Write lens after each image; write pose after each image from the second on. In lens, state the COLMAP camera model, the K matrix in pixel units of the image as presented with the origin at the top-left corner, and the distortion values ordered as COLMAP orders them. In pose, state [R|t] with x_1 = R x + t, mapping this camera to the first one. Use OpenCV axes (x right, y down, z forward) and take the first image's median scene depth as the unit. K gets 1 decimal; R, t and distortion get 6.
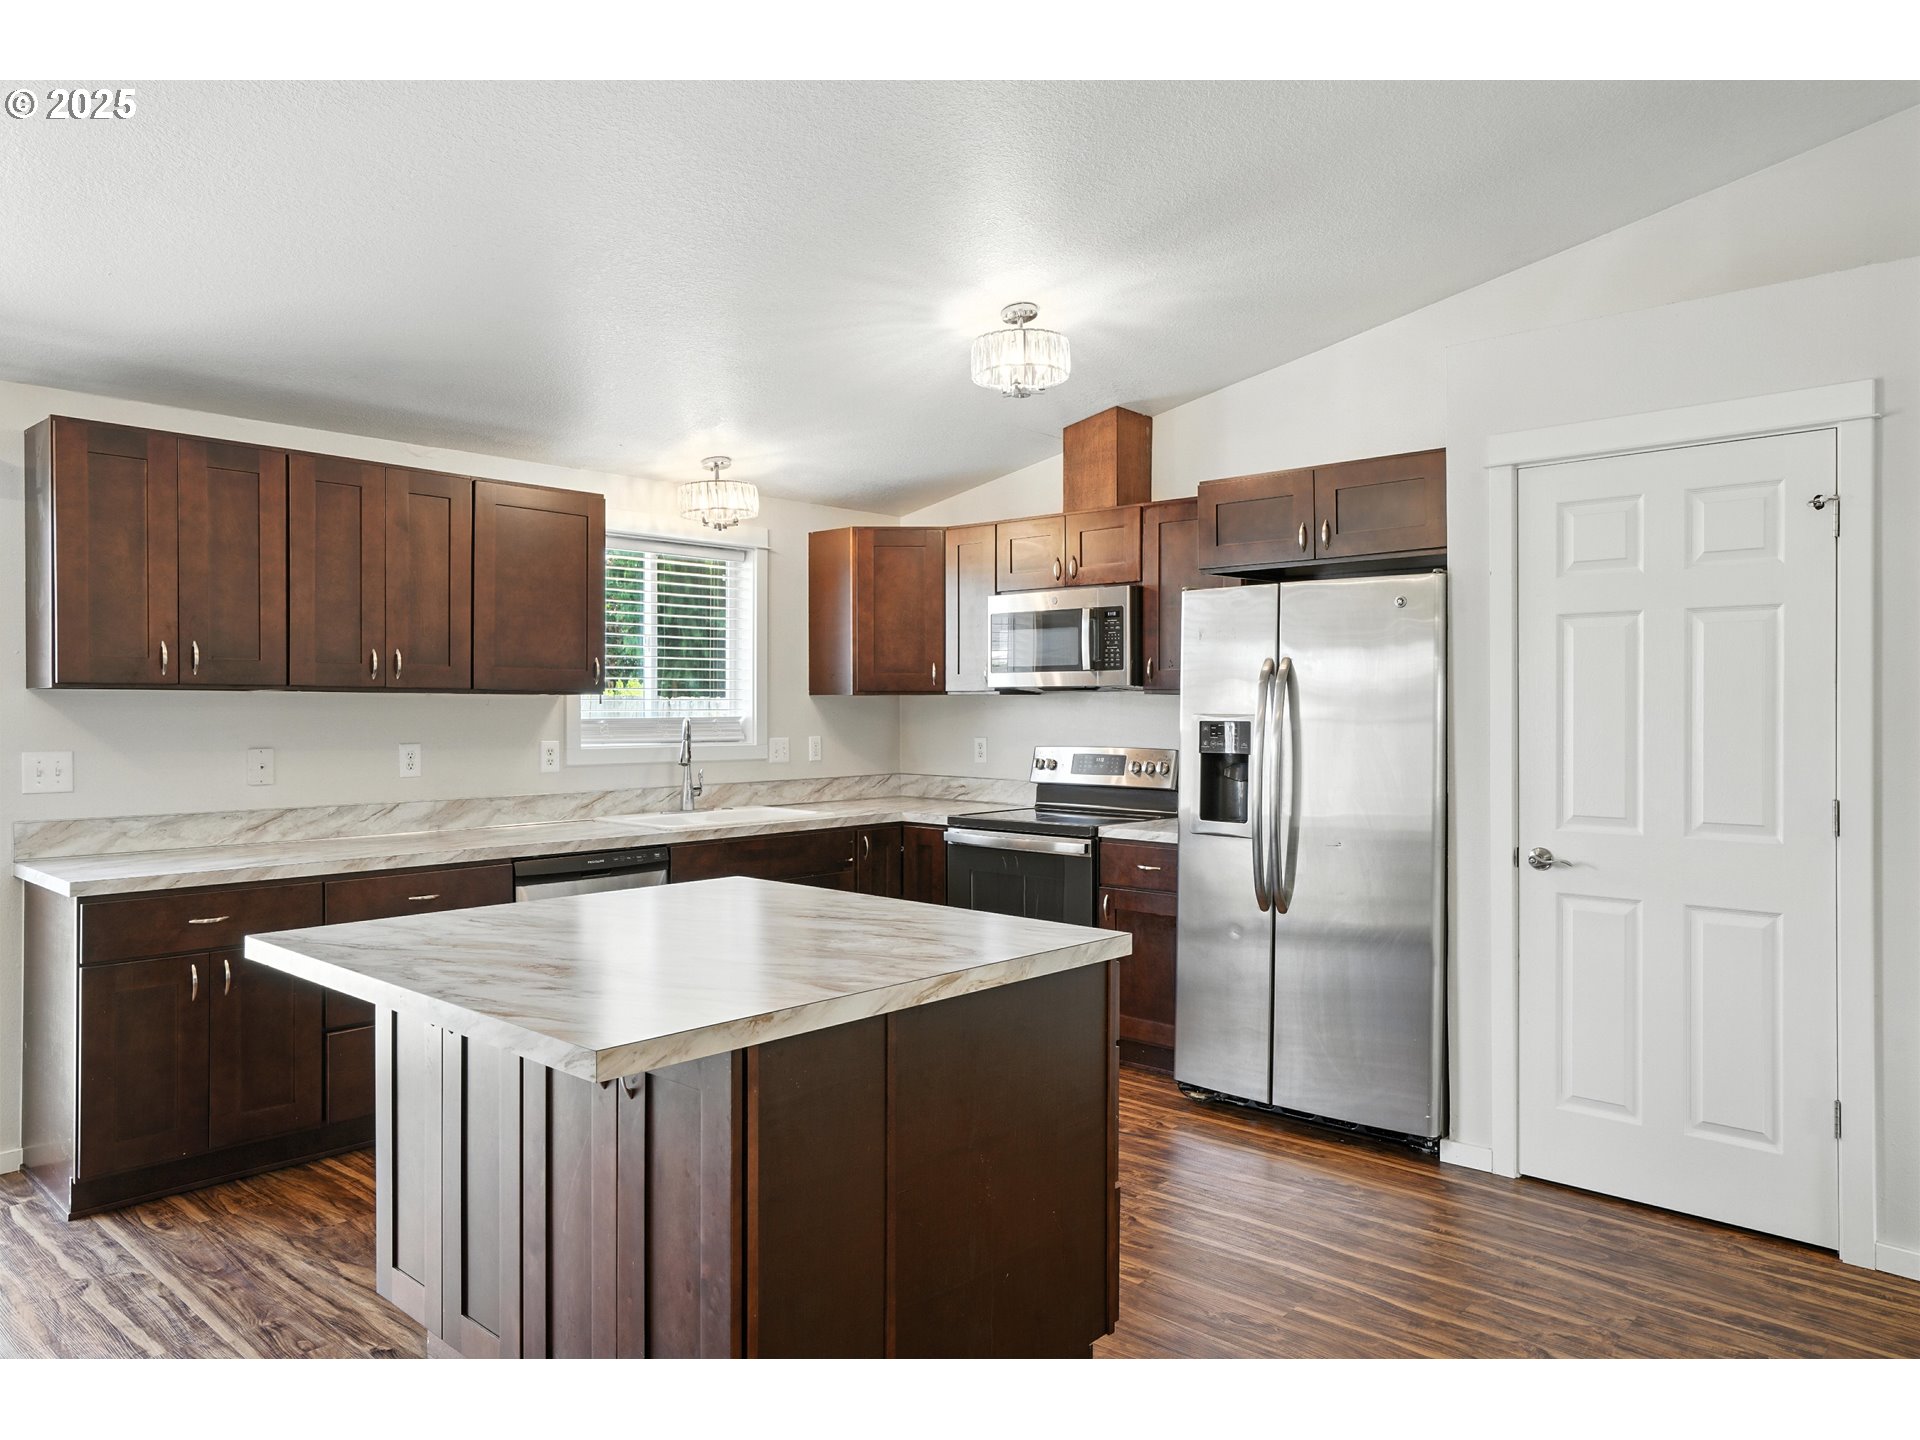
lens RADIAL K [[1319.4, 0, 960.0], [0, 1319.4, 720.0], [0, 0, 1]] dist [0.002831, 0.001109]
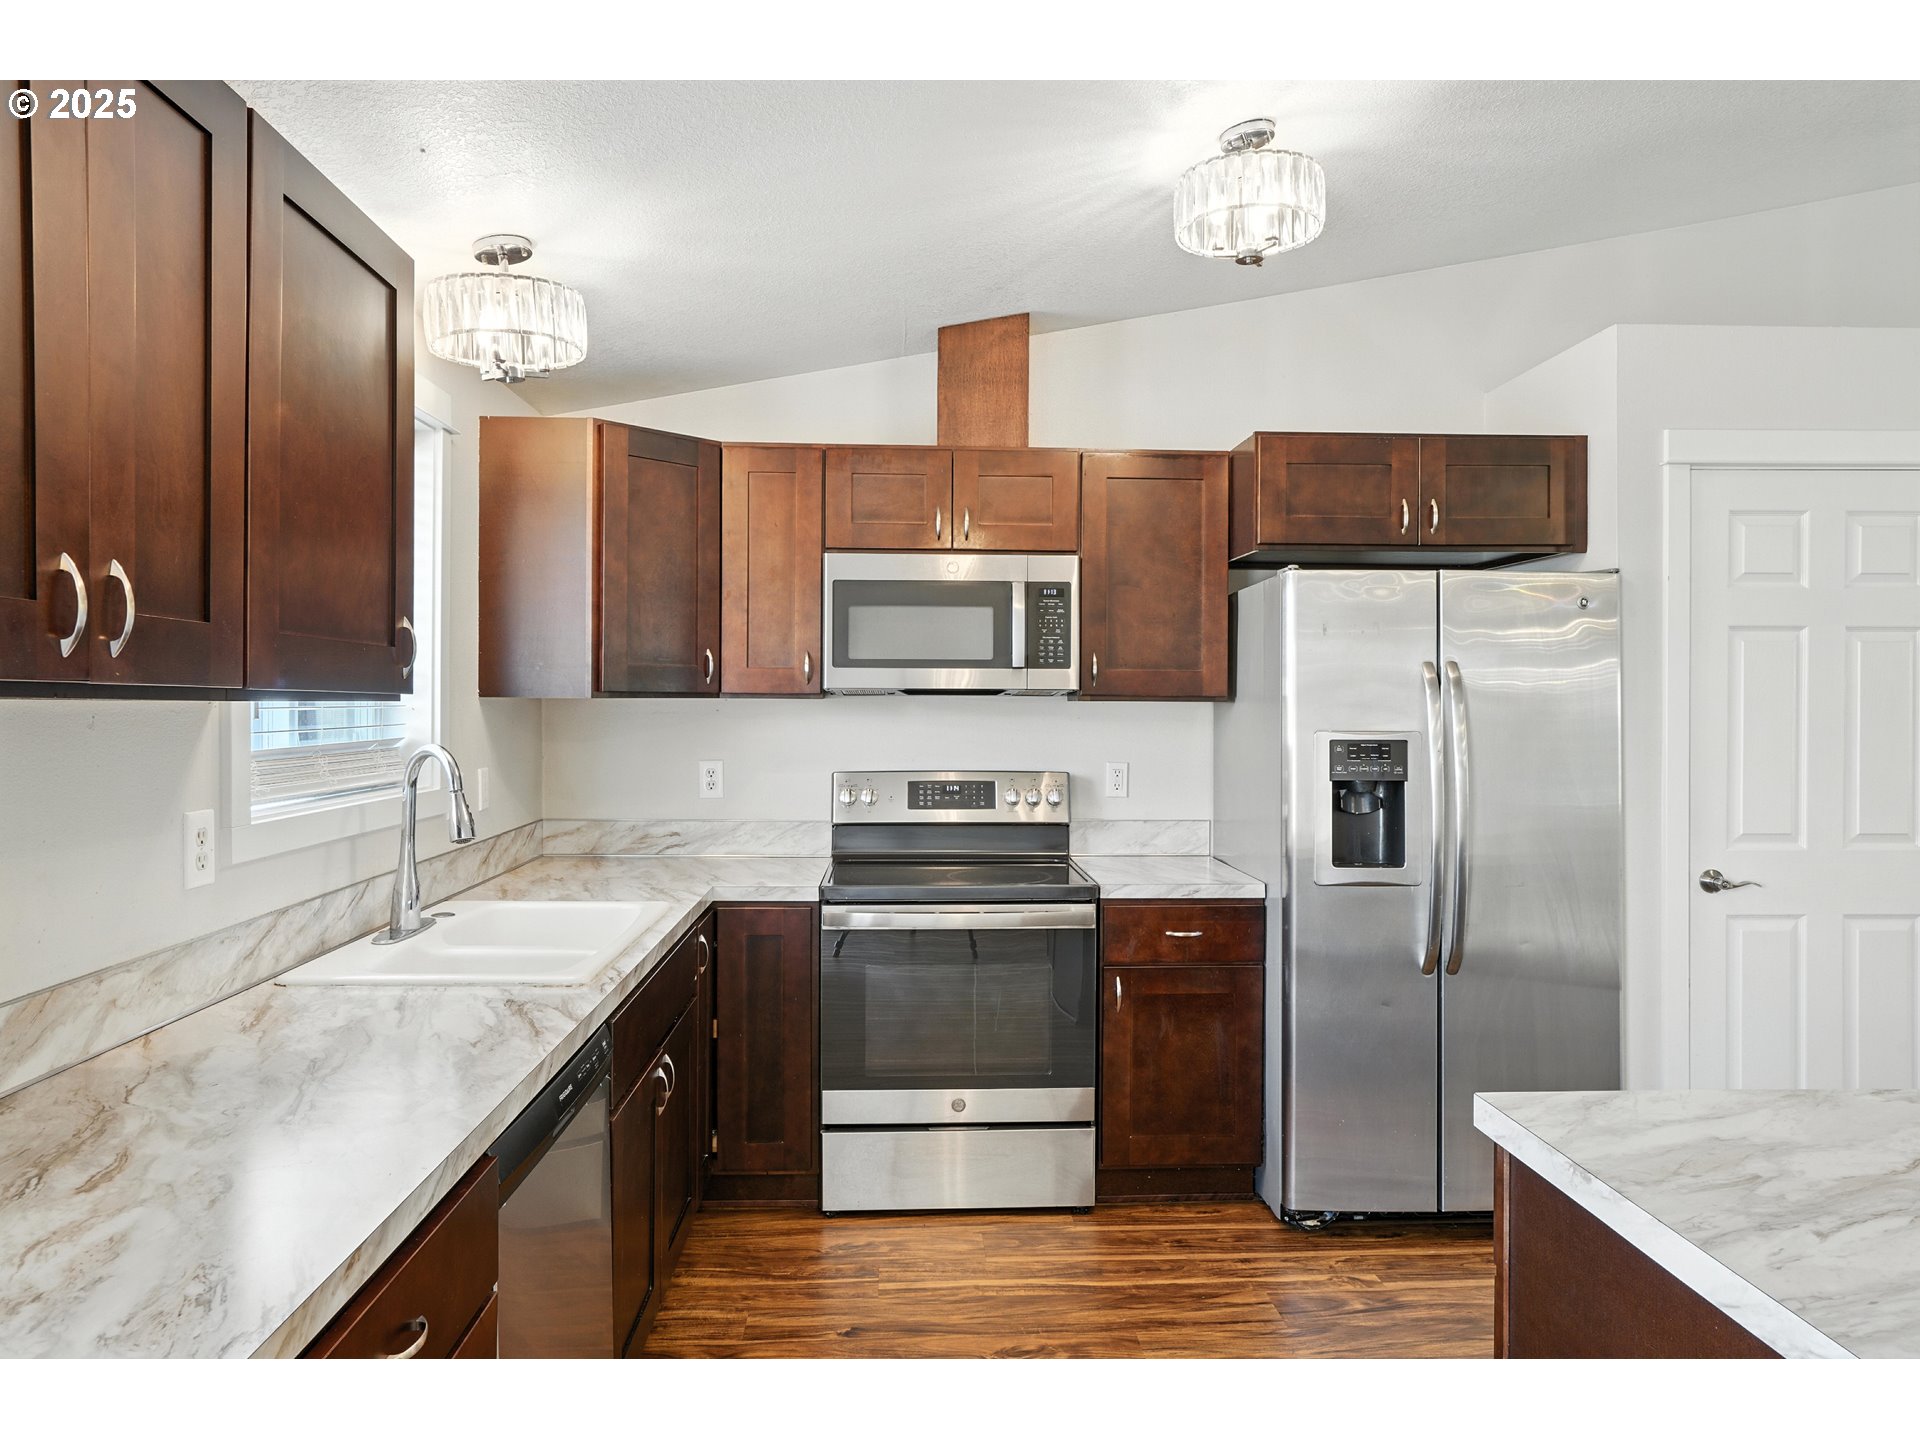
lens RADIAL K [[1229.1, 0, 960.0], [0, 1229.1, 720.0], [0, 0, 1]] dist [-0.008721, -0.000777]
pose [[0.699011, -0.007714, 0.715070, -0.427540], [0.003530, 0.999967, 0.007337, -0.014777], [-0.715103, -0.002604, 0.699015, 0.577239]]
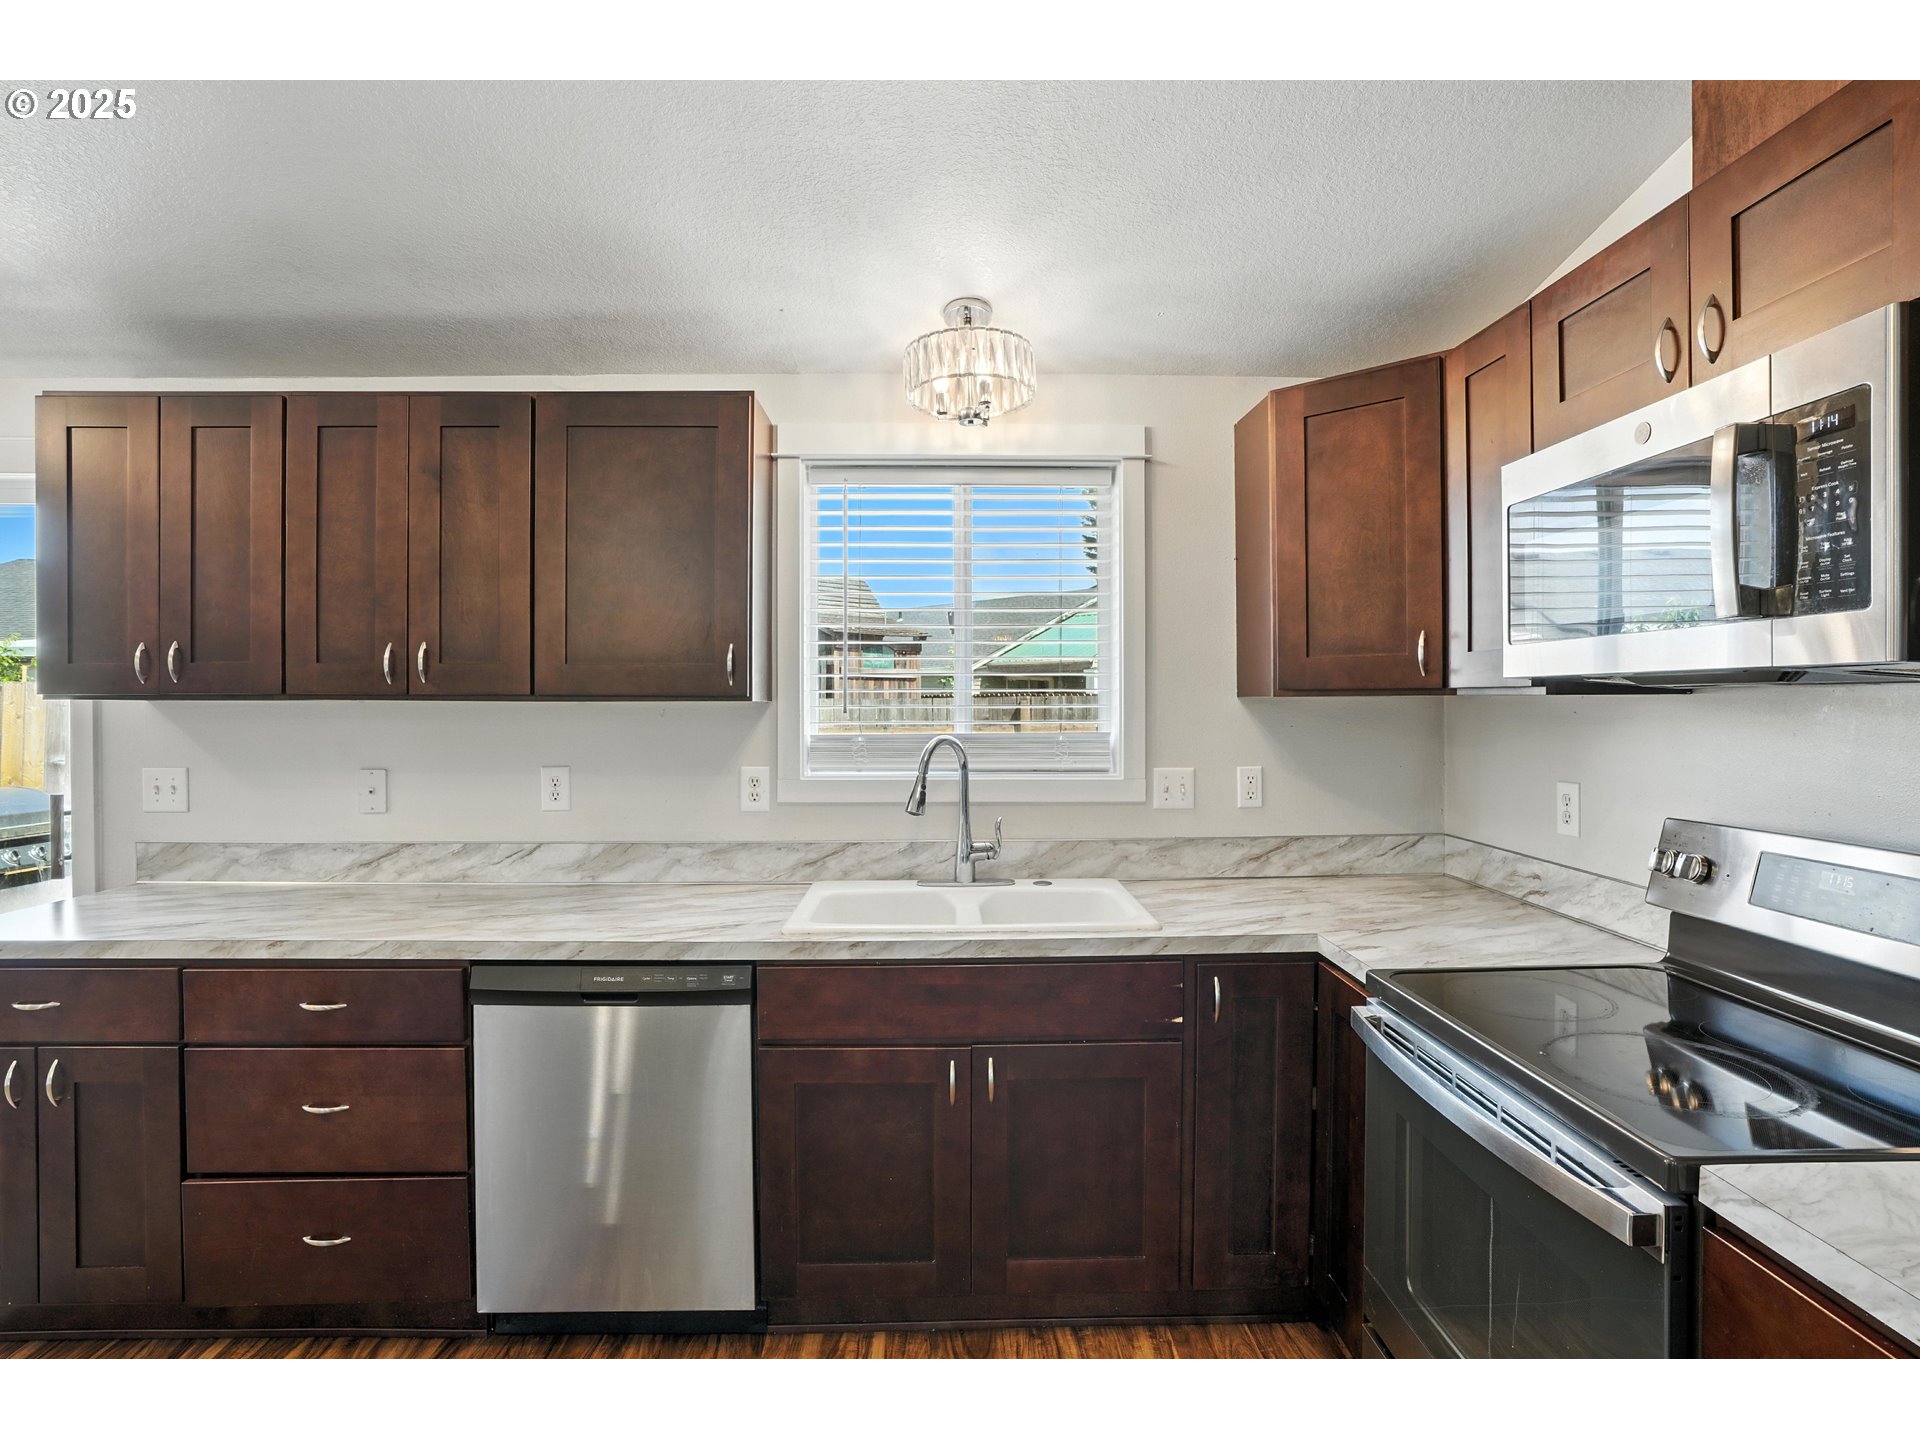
lens RADIAL K [[962.1, 0, 960.0], [0, 962.1, 720.0], [0, 0, 1]] dist [-0.042433, 0.001290]
pose [[0.695242, 0.011111, -0.718690, 0.134673], [-0.005473, 0.999933, 0.010166, -0.015133], [0.718755, -0.003134, 0.695257, 0.741051]]
